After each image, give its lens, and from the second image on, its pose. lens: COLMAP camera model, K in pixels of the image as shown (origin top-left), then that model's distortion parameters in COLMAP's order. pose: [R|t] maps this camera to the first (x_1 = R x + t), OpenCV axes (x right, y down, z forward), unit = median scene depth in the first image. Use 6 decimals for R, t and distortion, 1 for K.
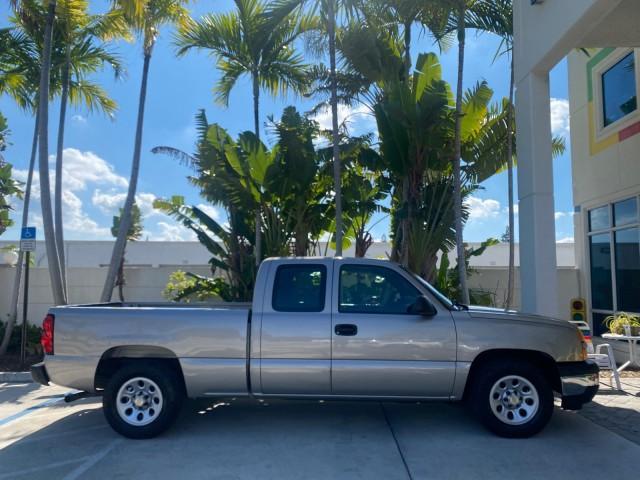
lens RADIAL K [[490.2, 0, 320.9], [0, 490.2, 242.7], [0, 0, 1]] dist [0.024124, -0.027924]
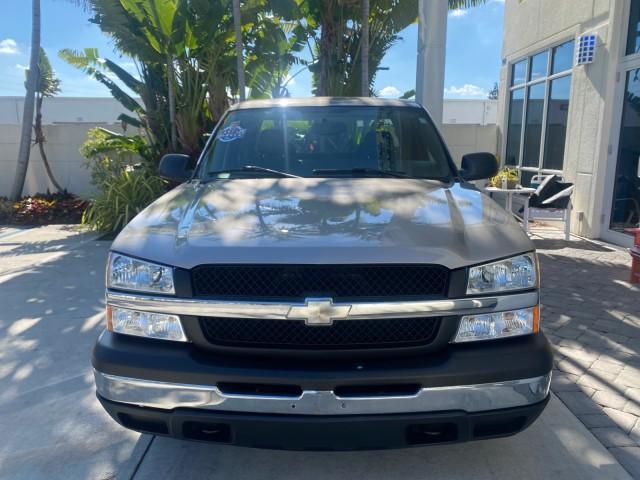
lens RADIAL K [[490.2, 0, 317.9], [0, 490.2, 242.5], [0, 0, 1]] dist [0.024124, -0.027924]
pose [[0.999838, -0.005631, 0.017074, 0.144293], [0.000663, 0.960583, 0.277991, 0.003603], [-0.017966, -0.277935, 0.960432, -0.028900]]
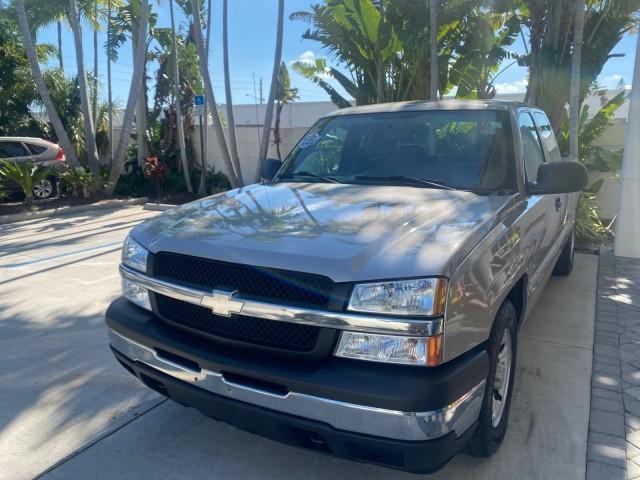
lens RADIAL K [[490.2, 0, 324.5], [0, 490.2, 244.5], [0, 0, 1]] dist [0.024124, -0.027924]
pose [[0.882256, 0.095393, -0.461004, 0.276811], [0.040466, 0.960264, 0.276144, -0.000189], [0.469028, -0.262284, 0.843338, -0.009235]]
